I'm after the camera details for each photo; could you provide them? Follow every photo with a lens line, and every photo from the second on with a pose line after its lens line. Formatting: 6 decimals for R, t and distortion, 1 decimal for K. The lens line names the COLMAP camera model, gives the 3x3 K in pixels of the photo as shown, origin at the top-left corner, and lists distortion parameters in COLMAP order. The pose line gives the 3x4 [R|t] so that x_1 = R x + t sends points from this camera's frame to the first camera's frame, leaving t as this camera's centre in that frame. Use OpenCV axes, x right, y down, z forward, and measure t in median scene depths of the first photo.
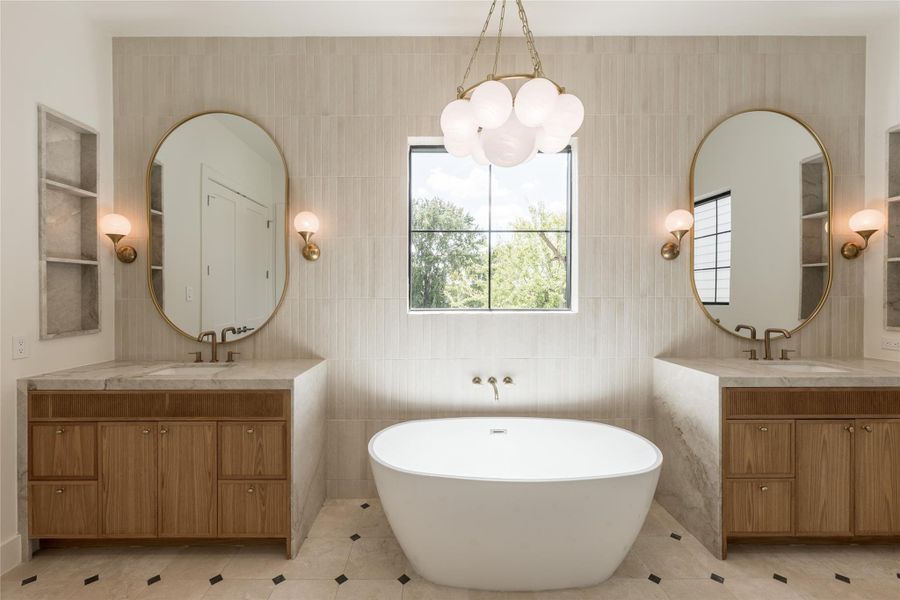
lens RADIAL K [[365.8, 0, 448.4], [0, 365.8, 292.4], [0, 0, 1]] dist [-0.000184, 0.000132]
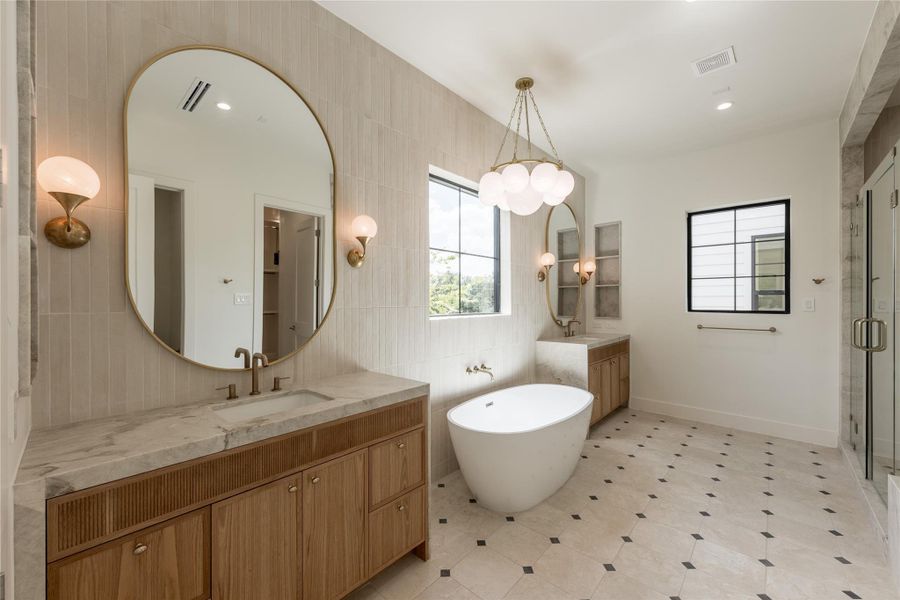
lens RADIAL K [[351.8, 0, 450.0], [0, 351.8, 300.0], [0, 0, 1]] dist [0.000350, -0.000004]
pose [[0.678129, 0.002062, 0.734940, -0.908515], [0.003594, 0.999975, -0.006121, 0.003366], [-0.734934, 0.006792, 0.678104, 0.224772]]
